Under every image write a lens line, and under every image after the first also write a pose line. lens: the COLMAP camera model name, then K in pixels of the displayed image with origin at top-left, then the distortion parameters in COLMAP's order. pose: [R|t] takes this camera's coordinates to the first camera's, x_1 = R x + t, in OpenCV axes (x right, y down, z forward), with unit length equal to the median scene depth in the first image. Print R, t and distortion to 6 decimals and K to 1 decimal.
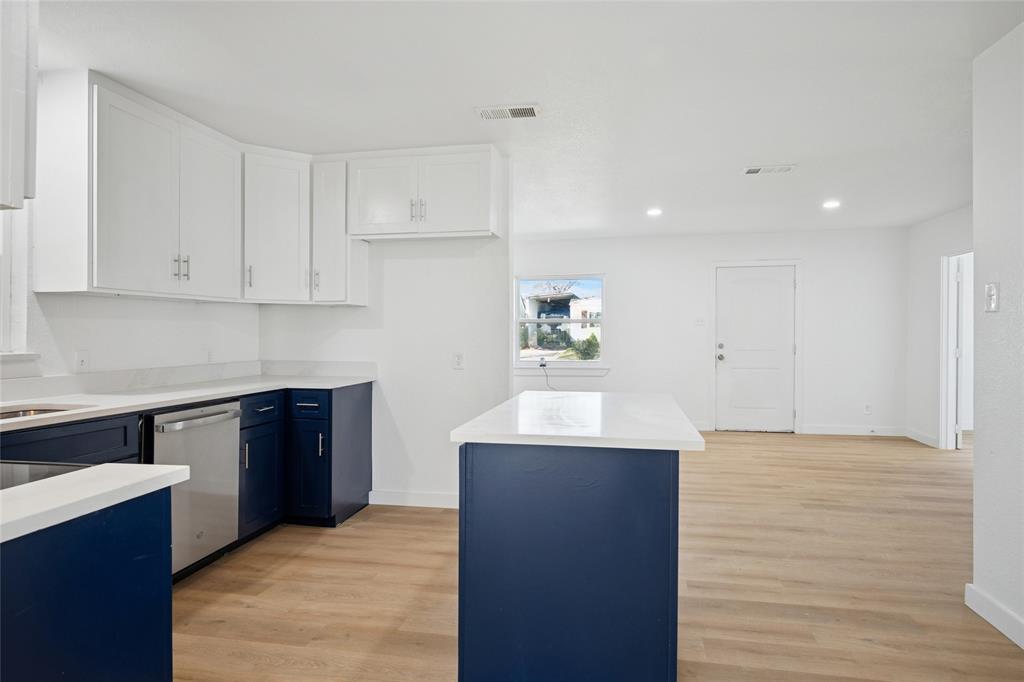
lens RADIAL K [[589.0, 0, 514.0], [0, 589.0, 327.2], [0, 0, 1]] dist [0.000830, 0.000908]
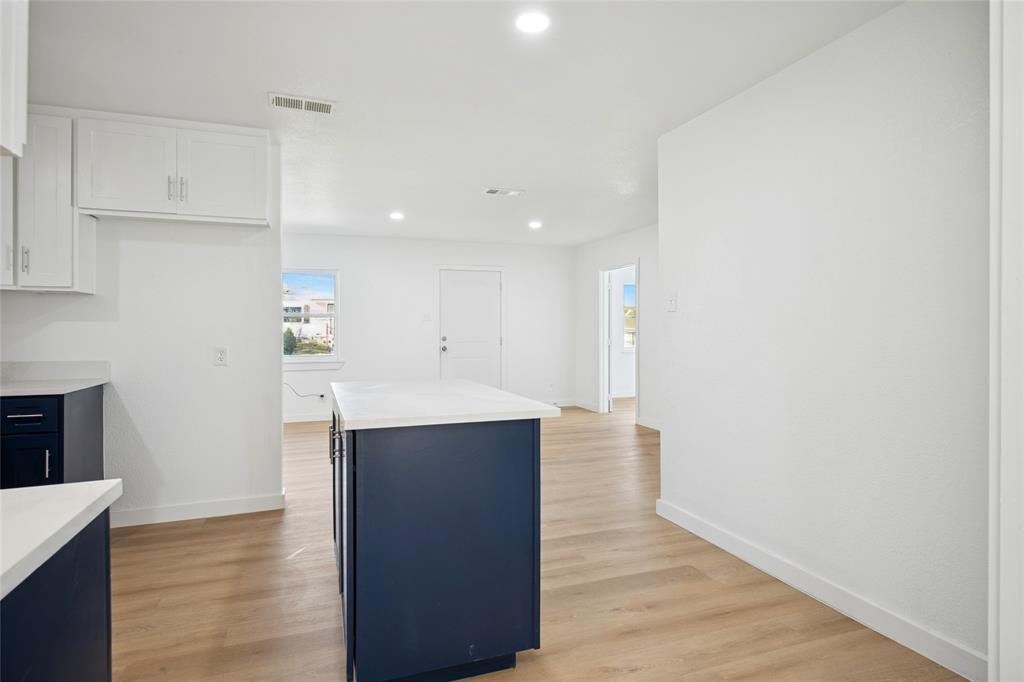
lens RADIAL K [[559.0, 0, 516.7], [0, 559.0, 319.5], [0, 0, 1]] dist [0.000666, 0.000245]
pose [[0.852334, 0.007104, 0.522949, -0.180364], [-0.003809, 0.999966, -0.007377, 0.004288], [-0.522984, 0.004296, 0.852332, 0.008087]]
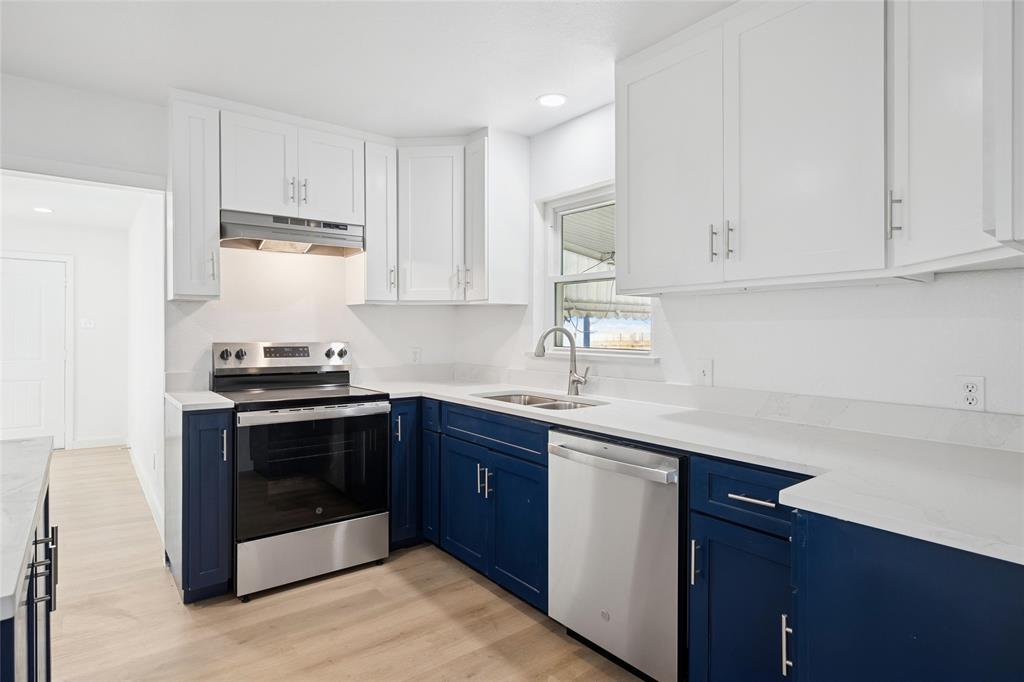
lens RADIAL K [[555.8, 0, 512.0], [0, 555.8, 341.0], [0, 0, 1]] dist [0.000518, 0.000130]
pose [[-0.655417, 0.012601, -0.755162, 0.046605], [0.003649, 0.999902, 0.013518, -0.000105], [0.755259, 0.006104, -0.655399, 1.086076]]
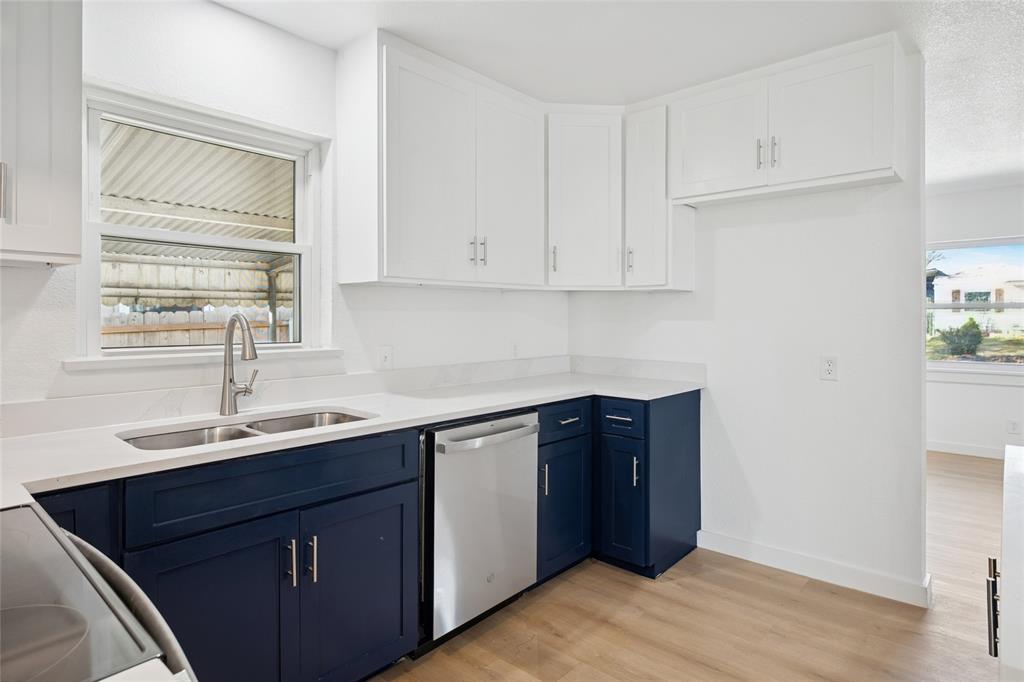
lens RADIAL K [[559.0, 0, 516.7], [0, 559.0, 319.5], [0, 0, 1]] dist [0.000666, 0.000245]
pose [[0.863544, 0.001483, -0.504271, -0.092520], [0.005513, 0.999908, 0.012381, -0.009897], [0.504243, -0.013472, 0.863457, 0.288792]]
